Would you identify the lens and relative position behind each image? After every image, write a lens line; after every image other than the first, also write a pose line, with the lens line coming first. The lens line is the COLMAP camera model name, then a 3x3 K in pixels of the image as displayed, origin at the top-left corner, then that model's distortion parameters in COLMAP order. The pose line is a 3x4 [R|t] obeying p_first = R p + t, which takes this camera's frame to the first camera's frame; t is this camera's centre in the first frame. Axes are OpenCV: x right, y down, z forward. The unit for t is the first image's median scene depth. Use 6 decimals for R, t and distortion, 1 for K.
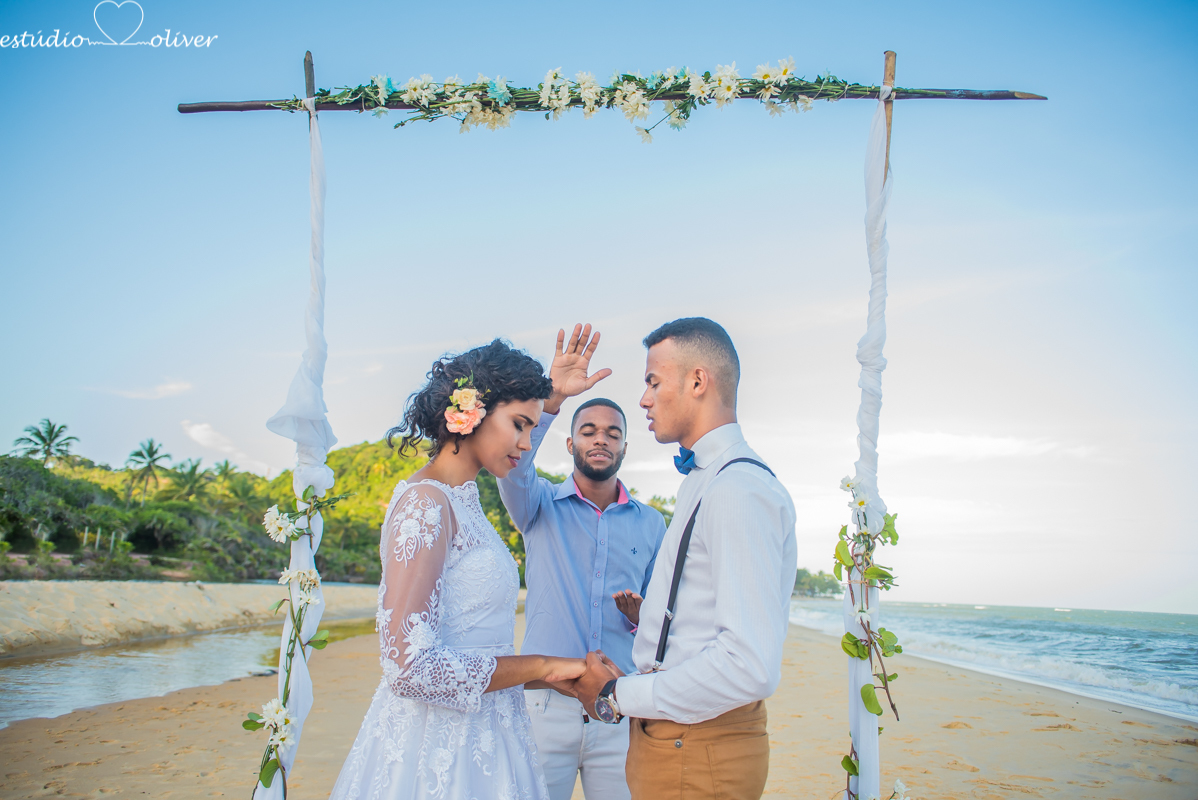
lens RADIAL K [[828.7, 0, 594.9], [0, 828.7, 402.3], [0, 0, 1]] dist [-0.131614, 0.104717]
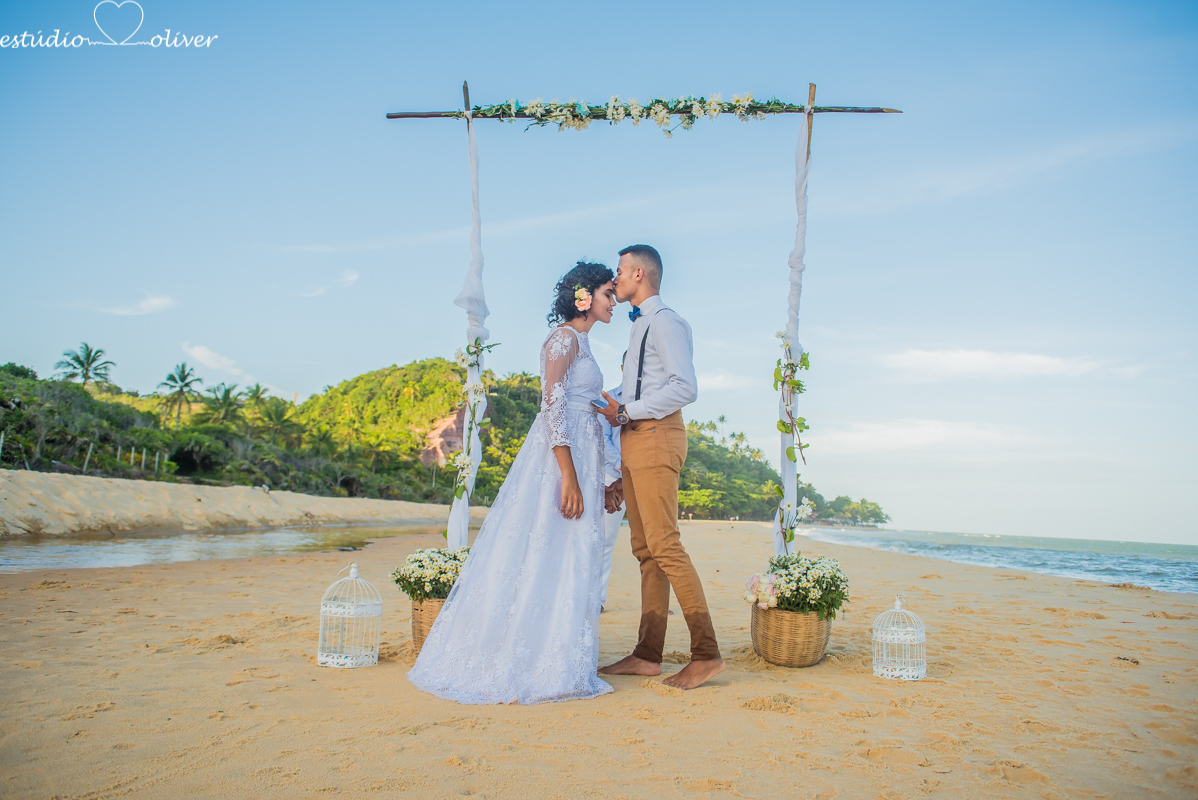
lens RADIAL K [[895.5, 0, 594.9], [0, 895.5, 403.8], [0, 0, 1]] dist [-0.135074, 0.119178]
pose [[0.999285, 0.000991, -0.037805, -0.001779], [0.002220, 0.996397, 0.084785, 0.006757], [0.037752, -0.084808, 0.995682, -0.077489]]
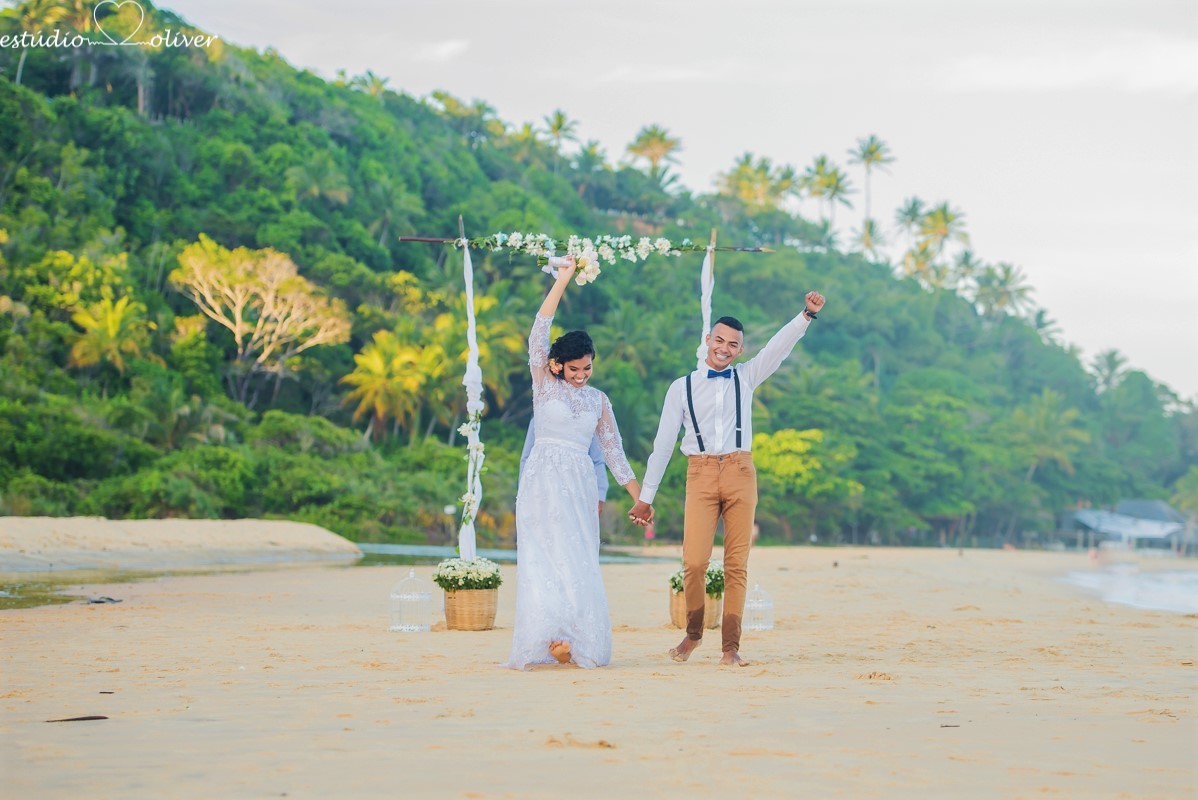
lens RADIAL K [[6325.0, 0, 682.3], [0, 6325.0, 362.6], [0, 0, 1]] dist [1.228117, -0.761563]
pose [[0.999065, -0.011863, 0.041567, -0.043128], [0.004124, 0.983374, 0.181542, -0.291302], [-0.043029, -0.181201, 0.982504, -1.478689]]
